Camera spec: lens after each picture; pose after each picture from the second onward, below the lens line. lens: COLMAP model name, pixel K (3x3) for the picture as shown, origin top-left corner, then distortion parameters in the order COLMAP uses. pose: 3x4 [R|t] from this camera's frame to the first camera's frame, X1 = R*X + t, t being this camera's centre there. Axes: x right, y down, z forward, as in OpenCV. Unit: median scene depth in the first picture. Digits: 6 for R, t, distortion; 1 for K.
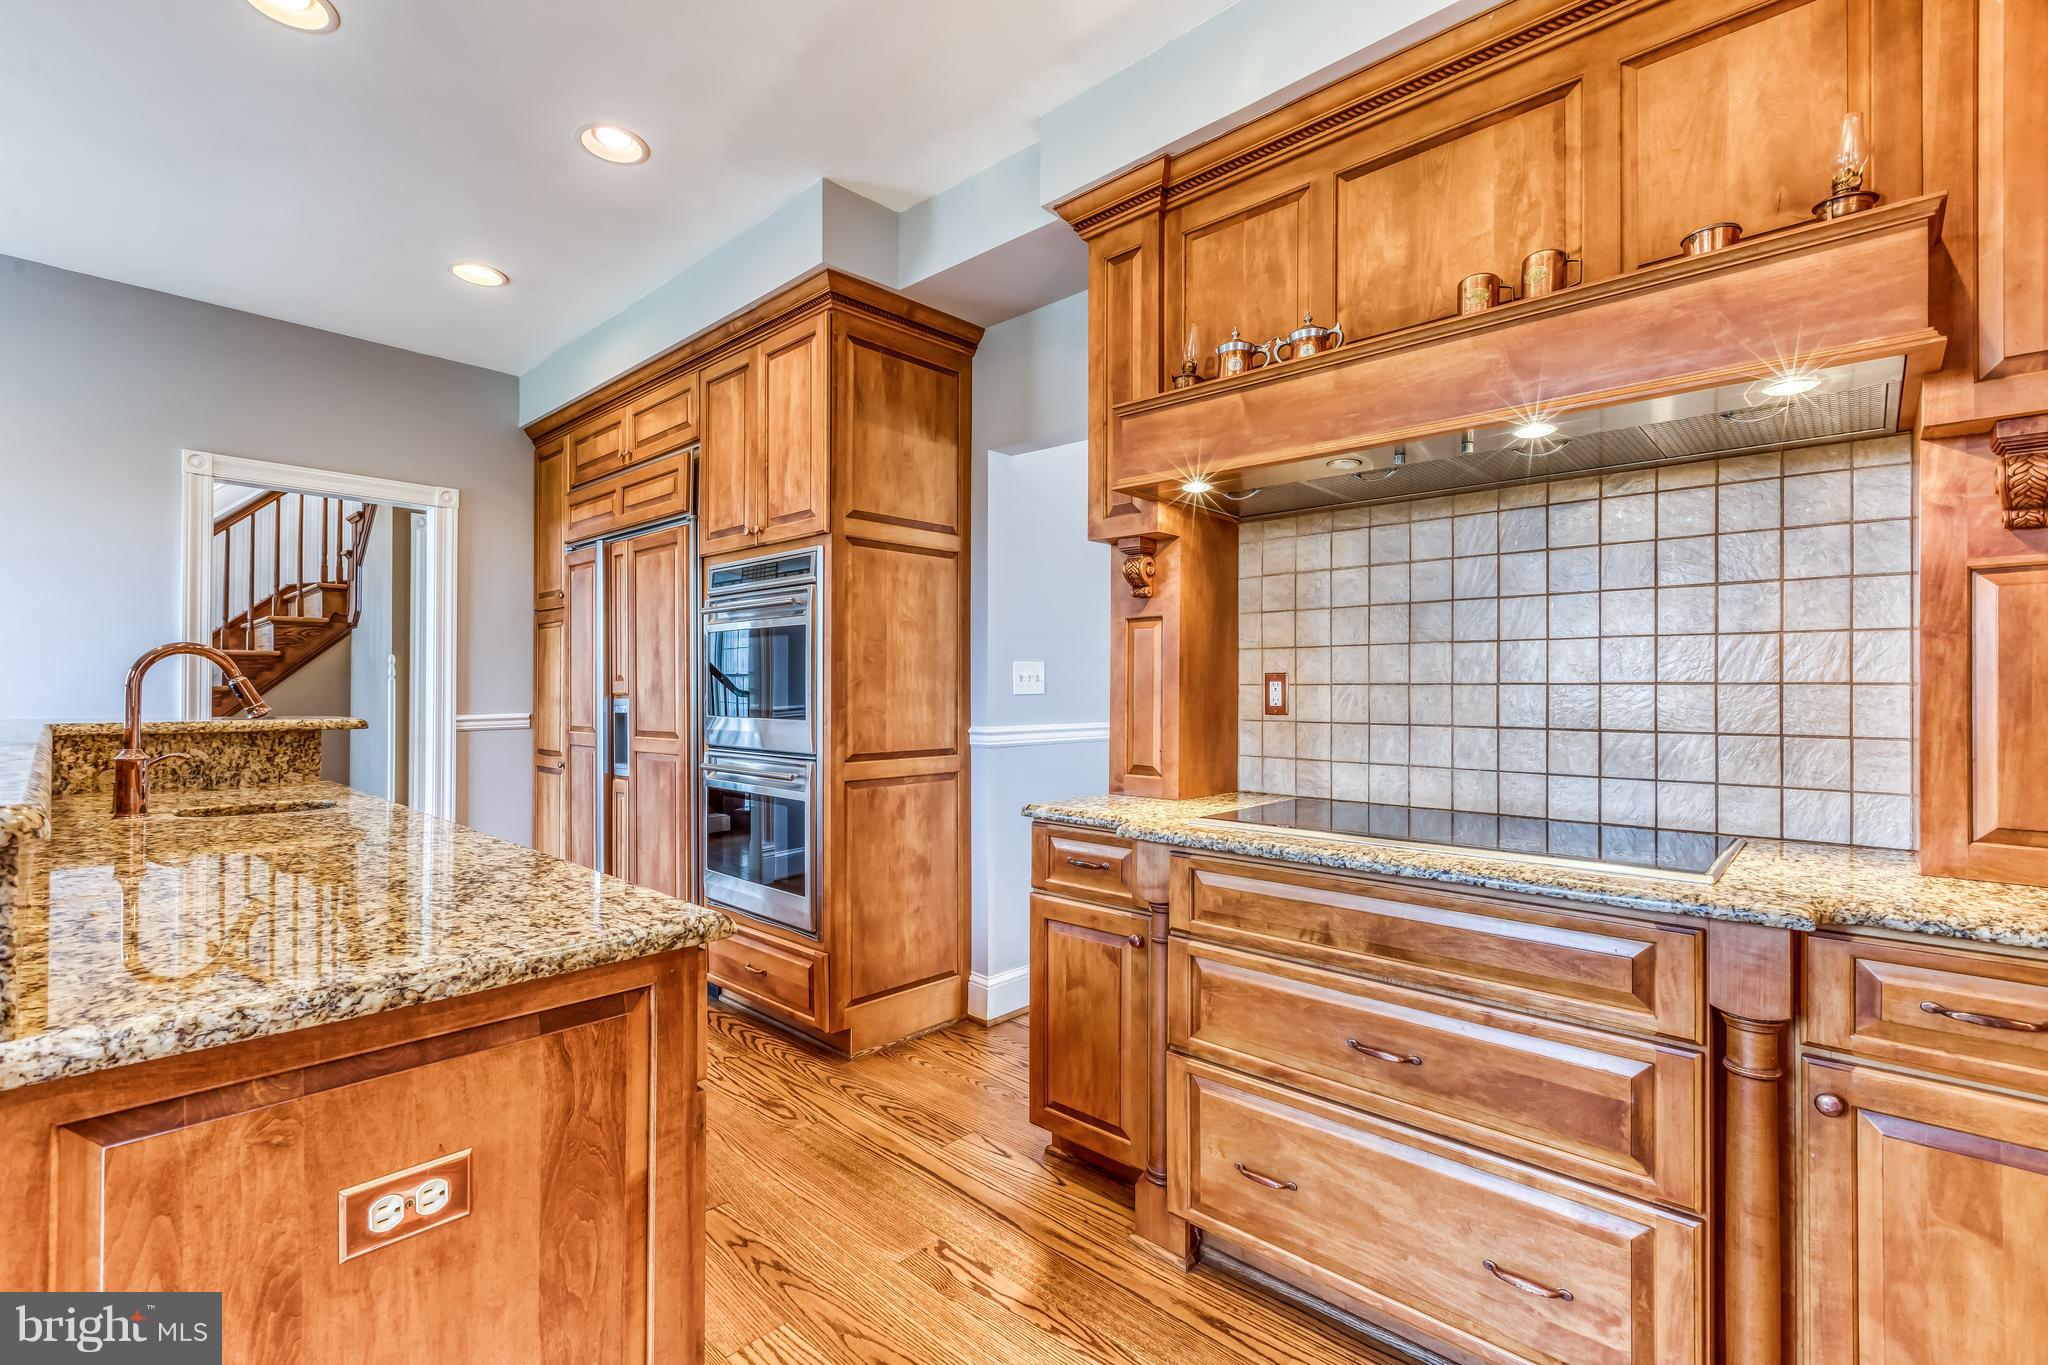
lens RADIAL K [[915.9, 0, 1021.3], [0, 915.9, 683.8], [0, 0, 1]] dist [0.002117, 0.001315]
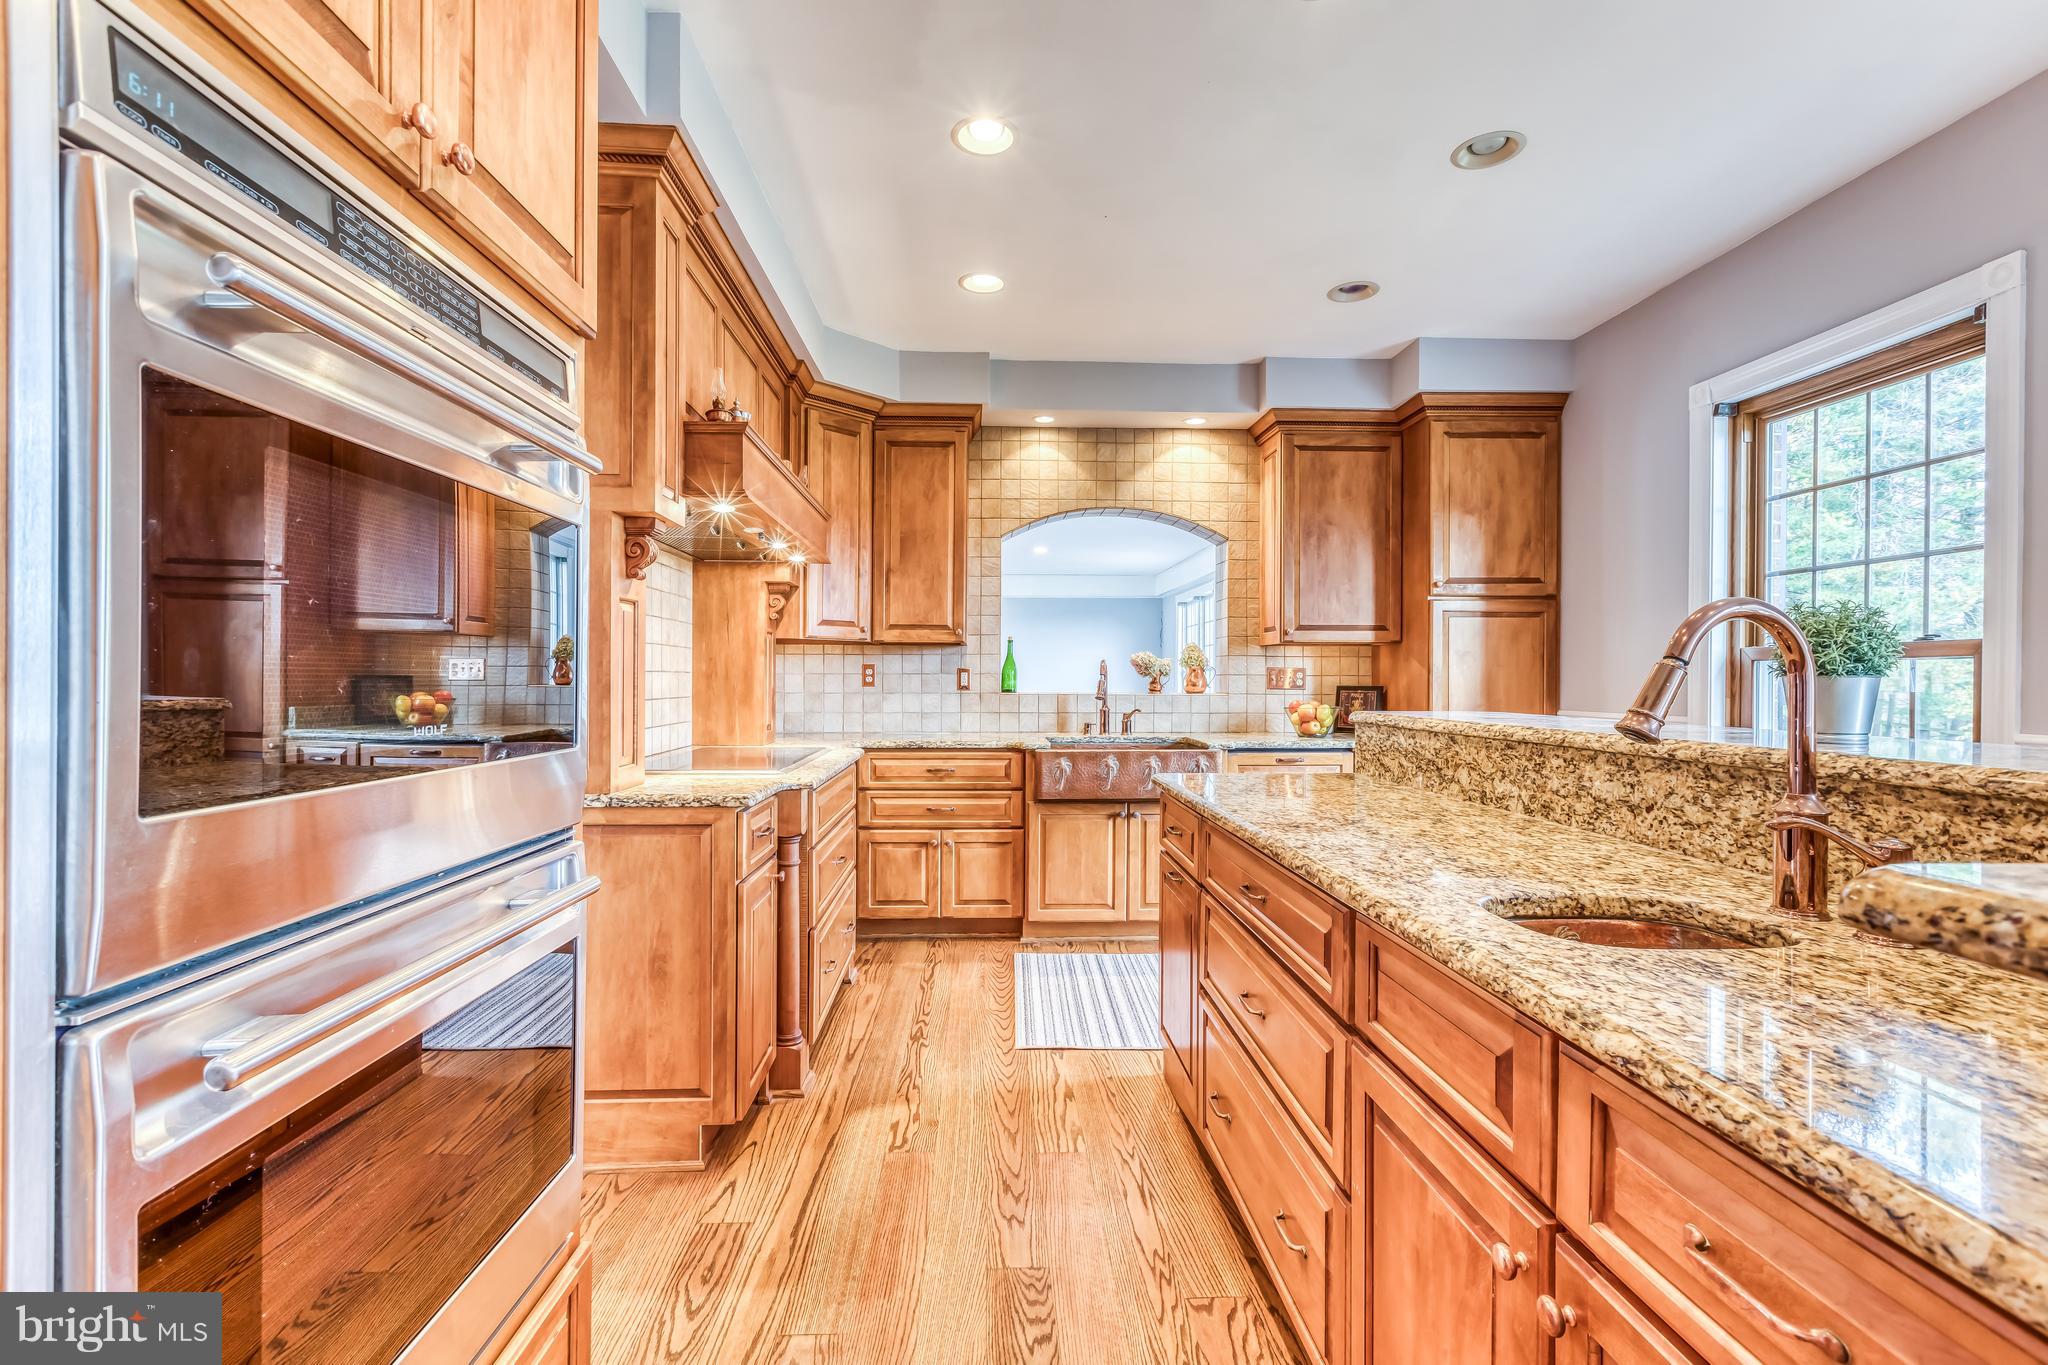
lens RADIAL K [[915.9, 0, 1020.5], [0, 915.9, 683.6], [0, 0, 1]] dist [0.002117, 0.001315]
pose [[-0.713710, -0.012035, 0.700338, -1.044673], [-0.013815, 0.999900, 0.003103, 0.008845], [-0.700305, -0.007461, -0.713804, 1.771599]]
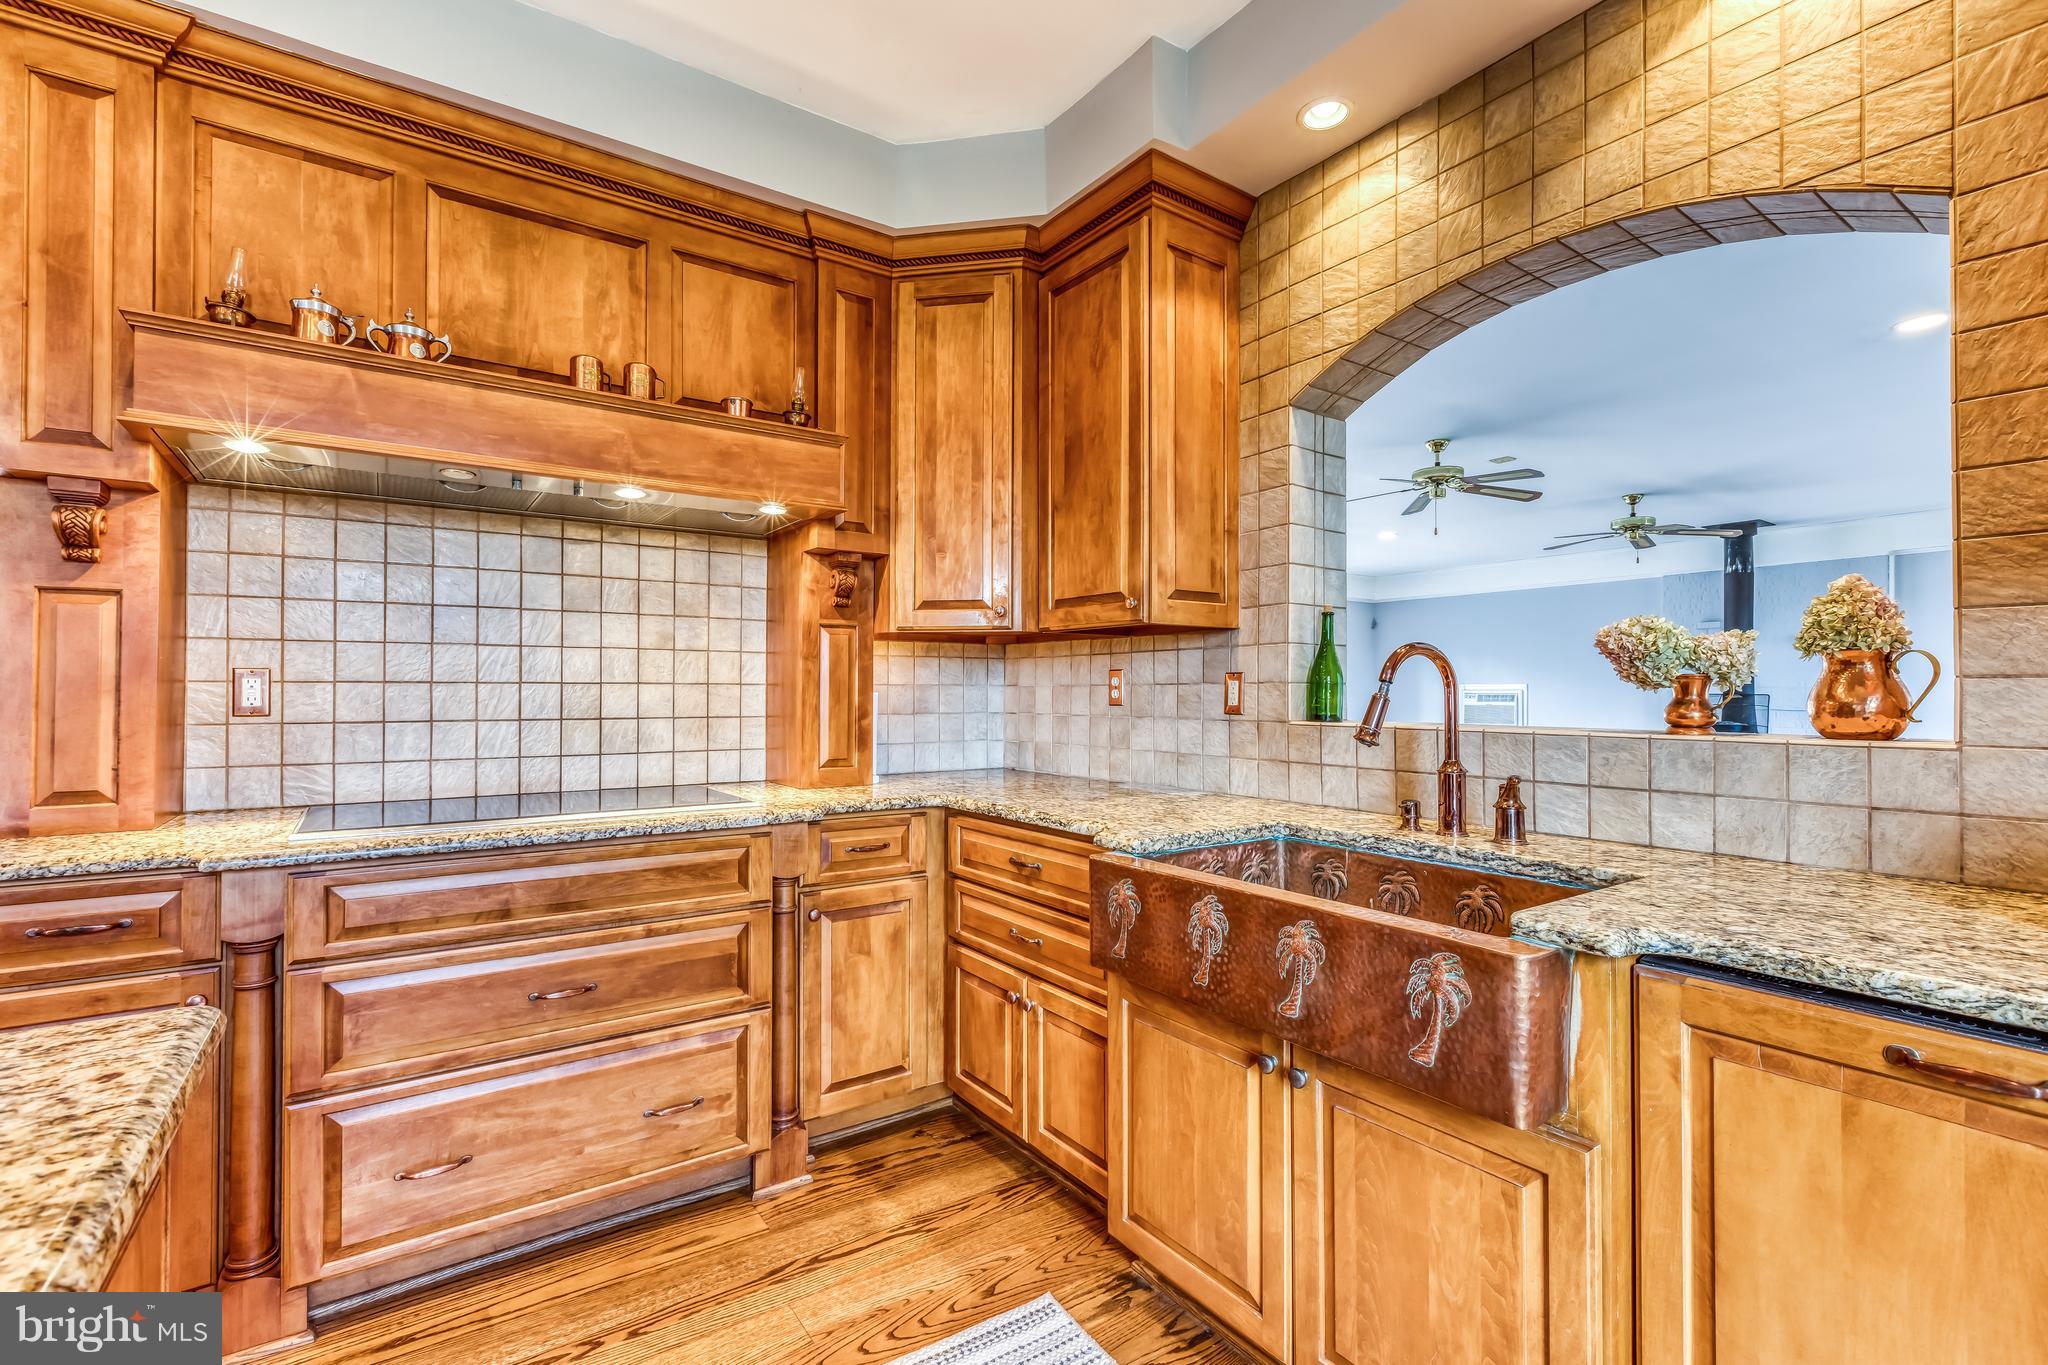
lens RADIAL K [[915.9, 0, 1015.5], [0, 915.9, 685.7], [0, 0, 1]] dist [0.002117, 0.001315]
pose [[0.214953, 0.002013, 0.976622, -0.534042], [-0.008432, 0.999964, -0.000205, -0.001402], [-0.976588, -0.008191, 0.214962, 0.143118]]
